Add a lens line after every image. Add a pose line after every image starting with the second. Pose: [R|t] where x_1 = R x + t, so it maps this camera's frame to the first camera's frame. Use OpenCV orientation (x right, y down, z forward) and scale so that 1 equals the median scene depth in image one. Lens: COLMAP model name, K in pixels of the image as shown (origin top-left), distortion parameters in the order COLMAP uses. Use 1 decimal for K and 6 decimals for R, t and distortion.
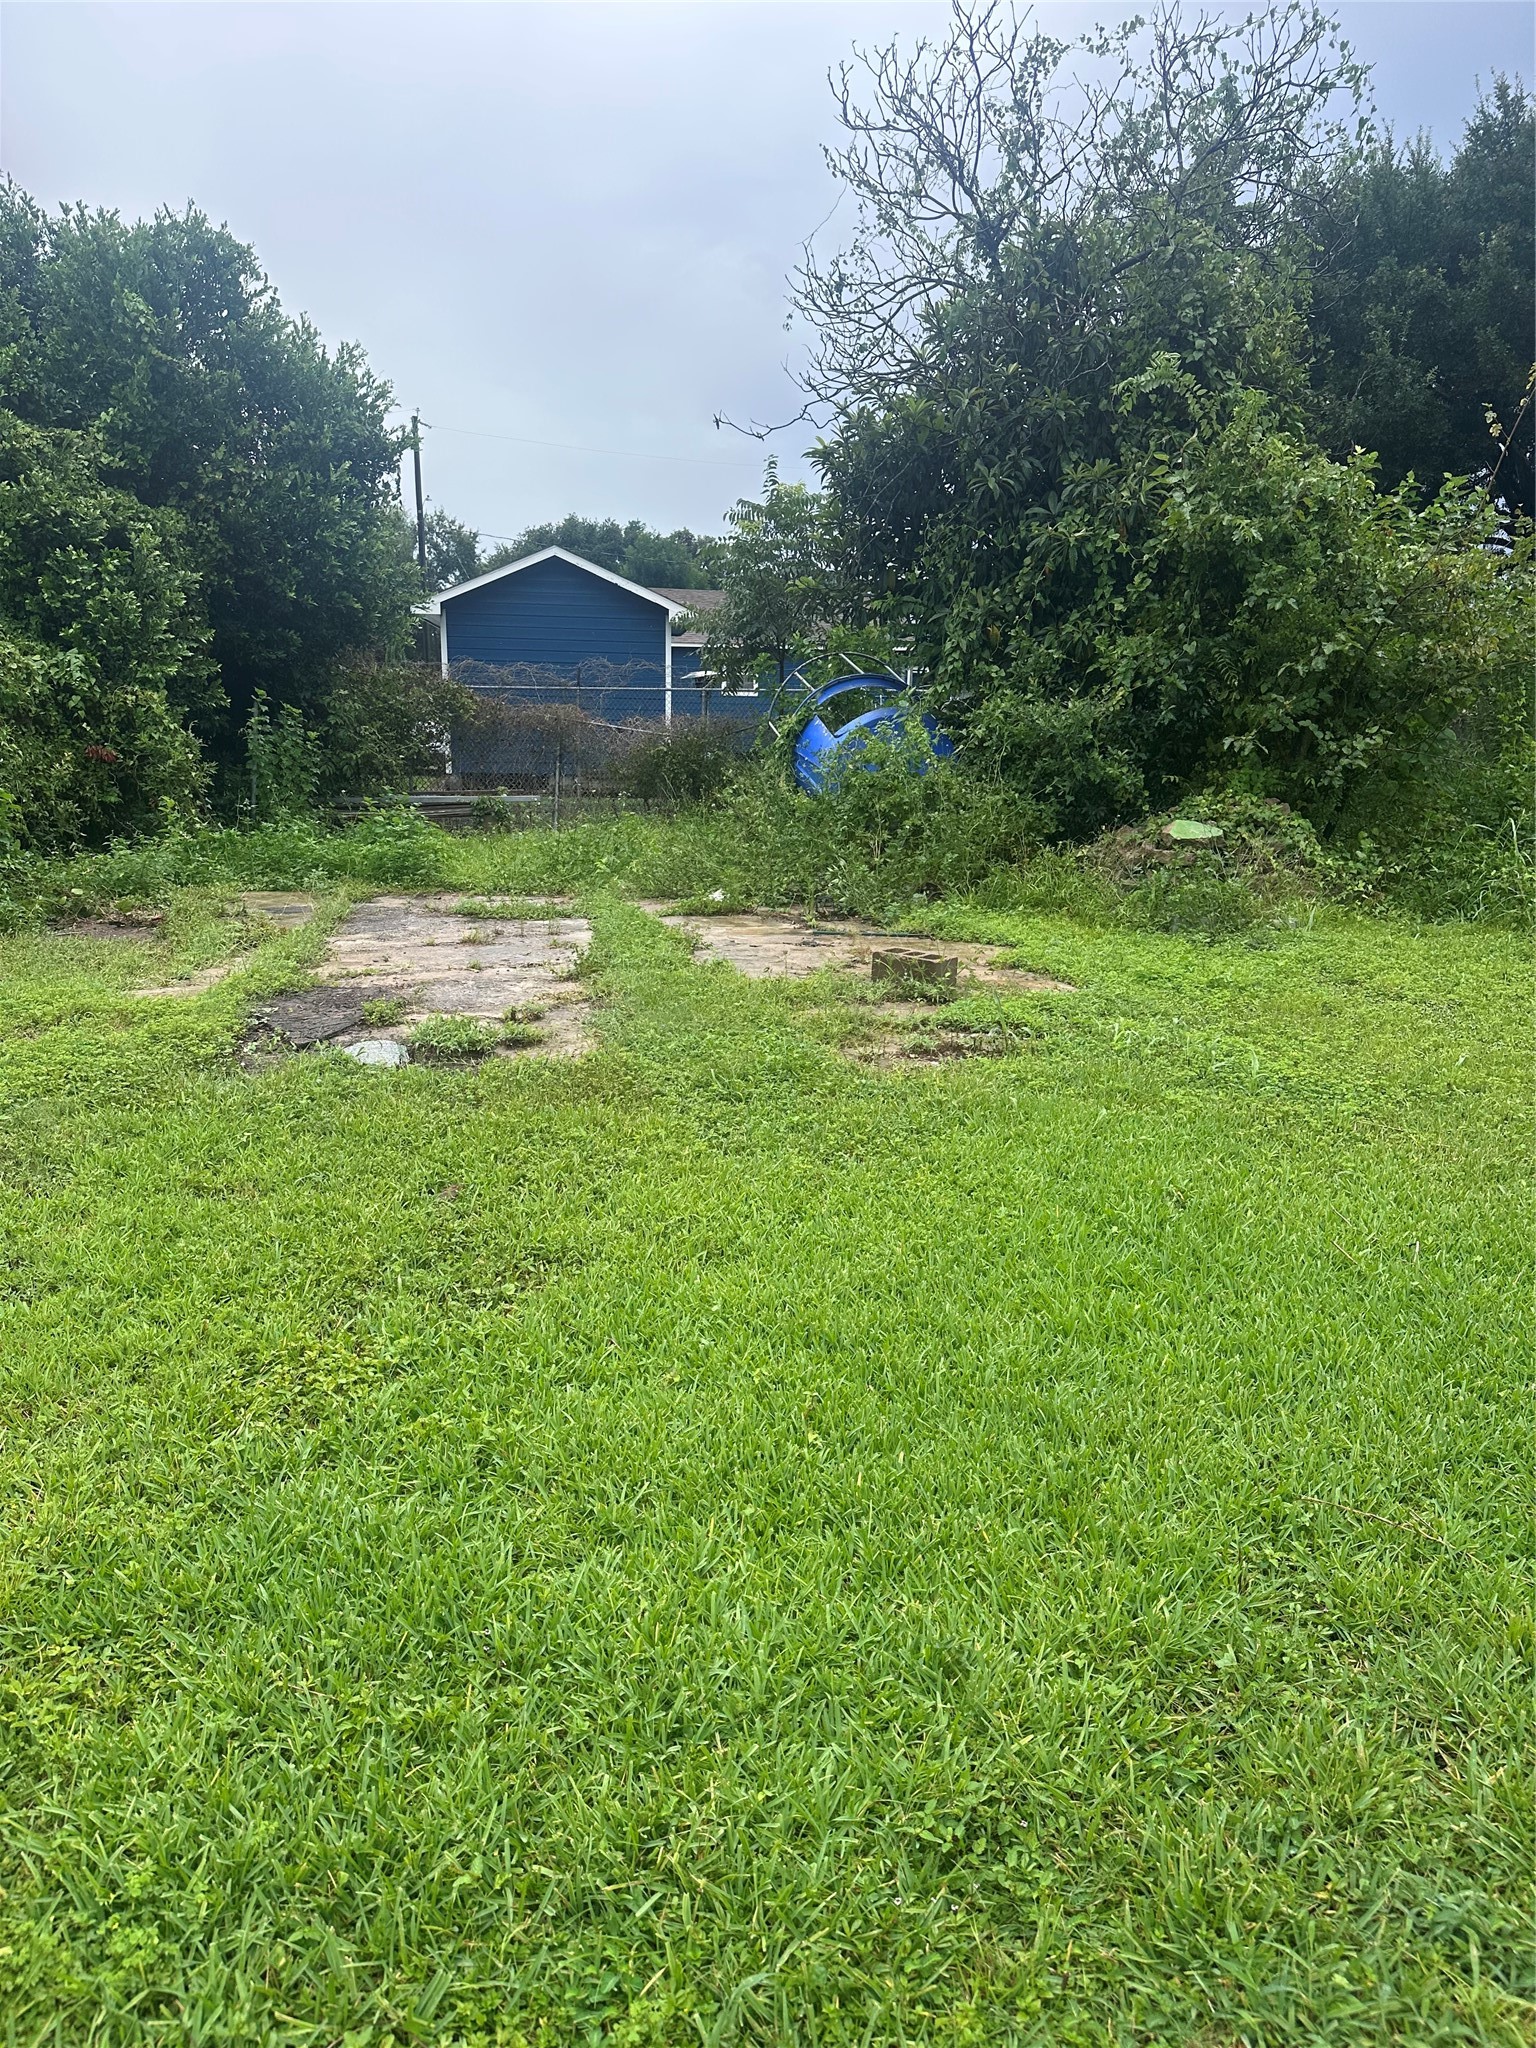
lens RADIAL K [[1418.5, 0, 785.4], [0, 1418.5, 1023.1], [0, 0, 1]] dist [0.036675, -0.021668]
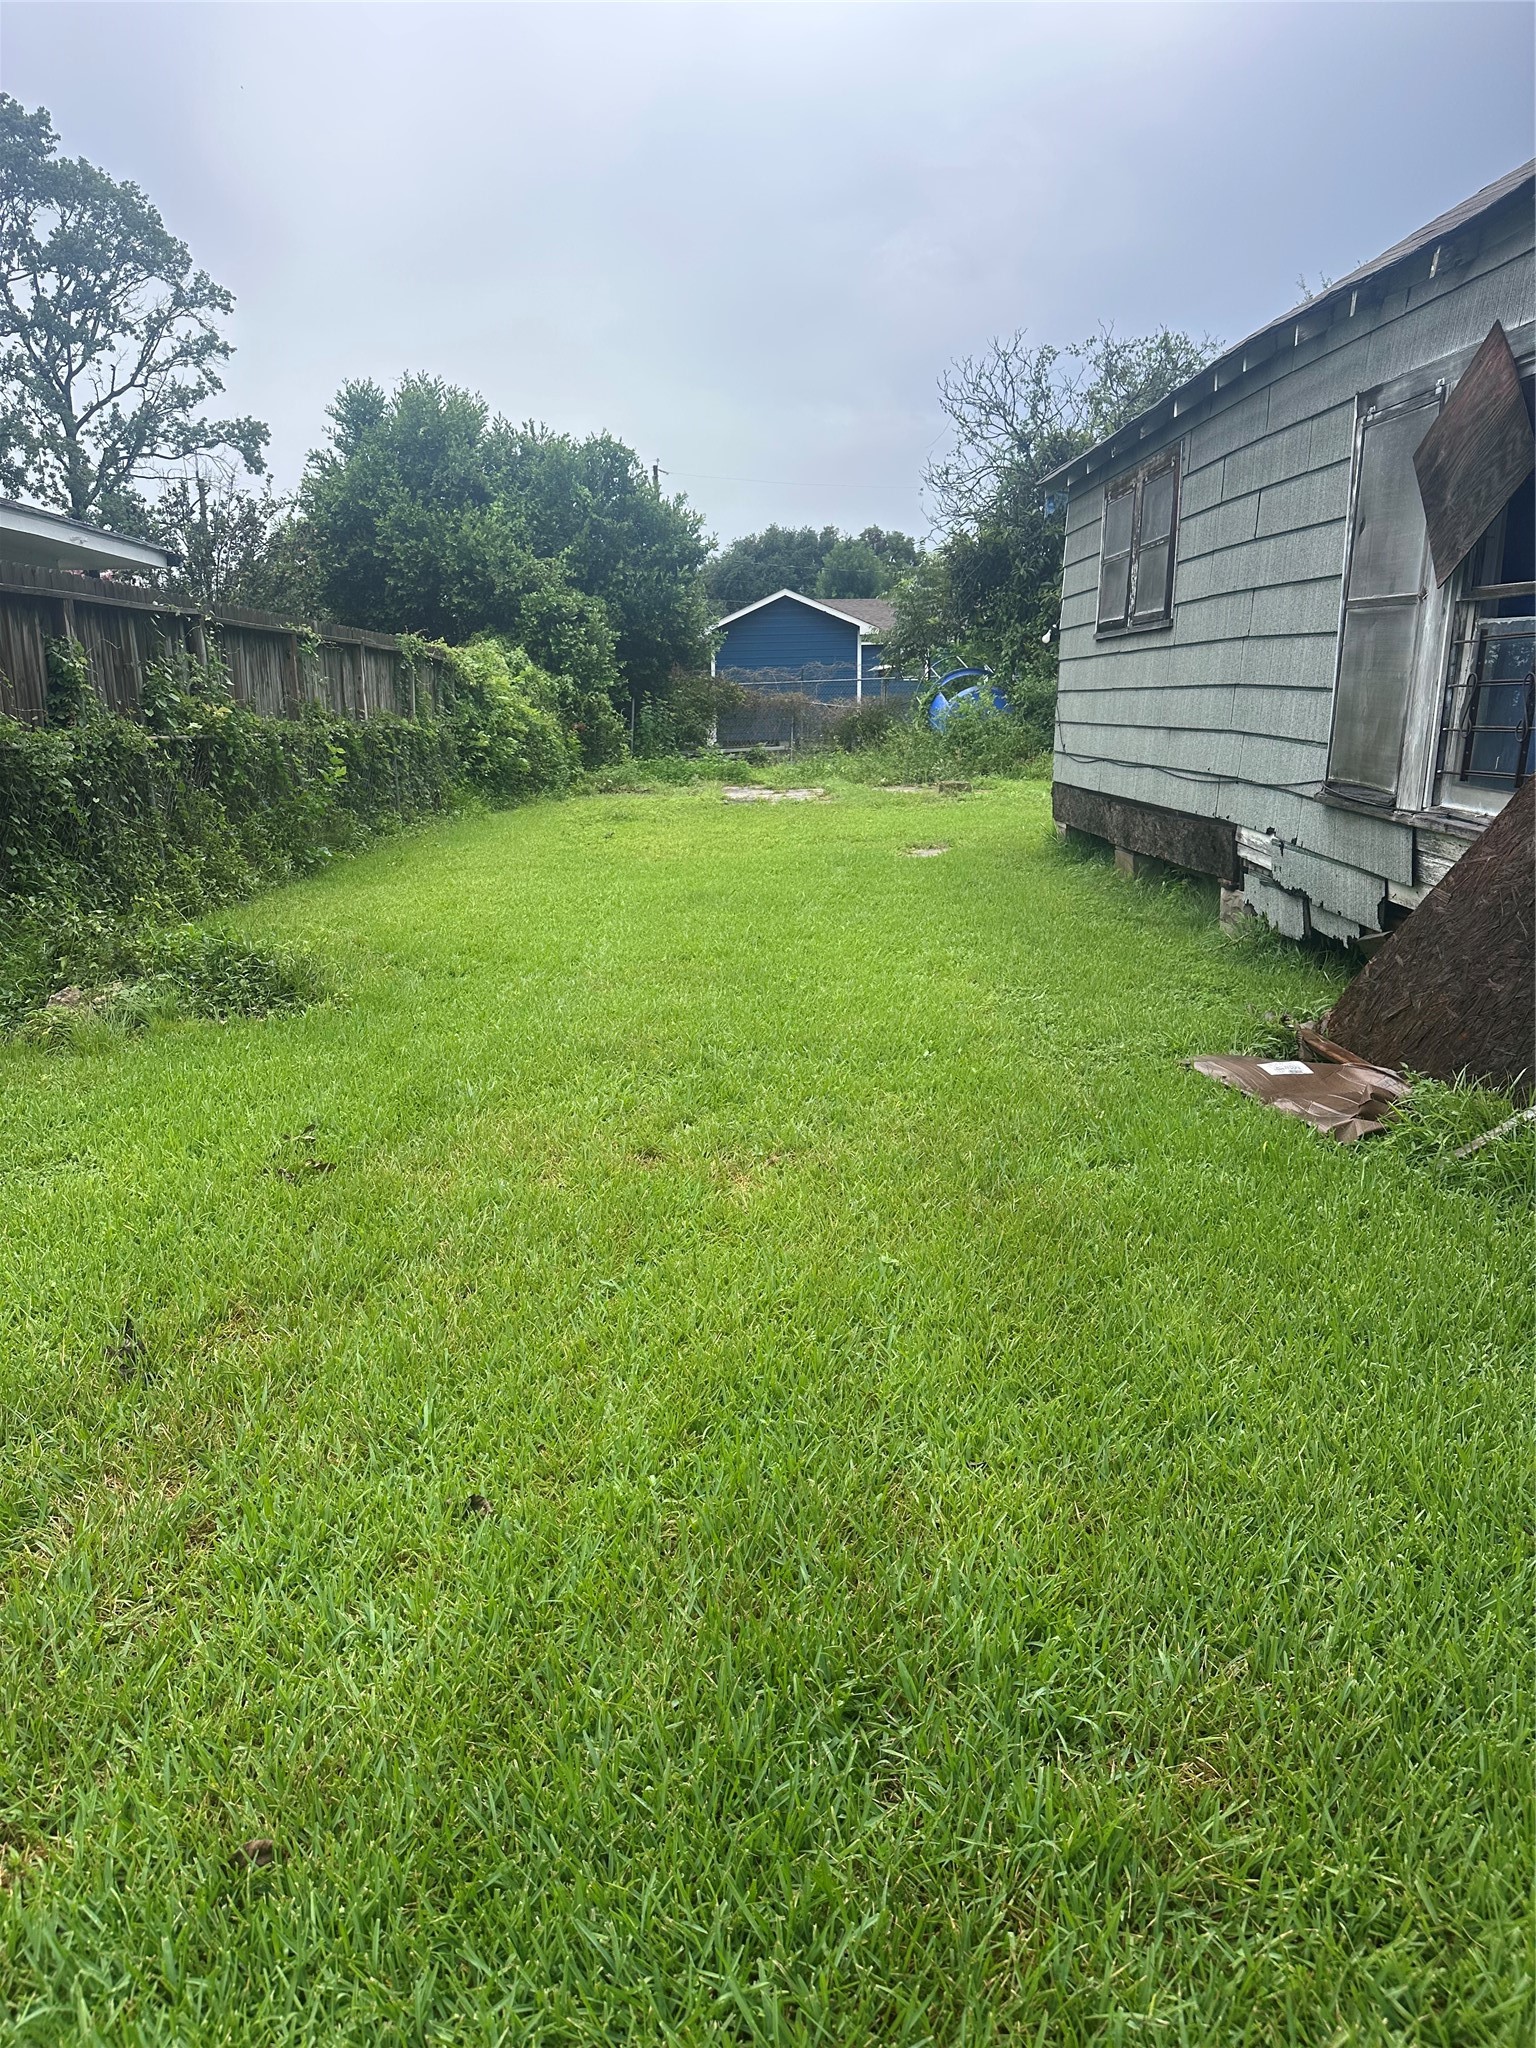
lens RADIAL K [[1418.5, 0, 753.3], [0, 1418.5, 1037.3], [0, 0, 1]] dist [0.036675, -0.021668]
pose [[0.987761, -0.001760, -0.155965, 0.068894], [0.004725, 0.999815, 0.018640, 0.196285], [0.155903, -0.019148, 0.987587, -0.870051]]
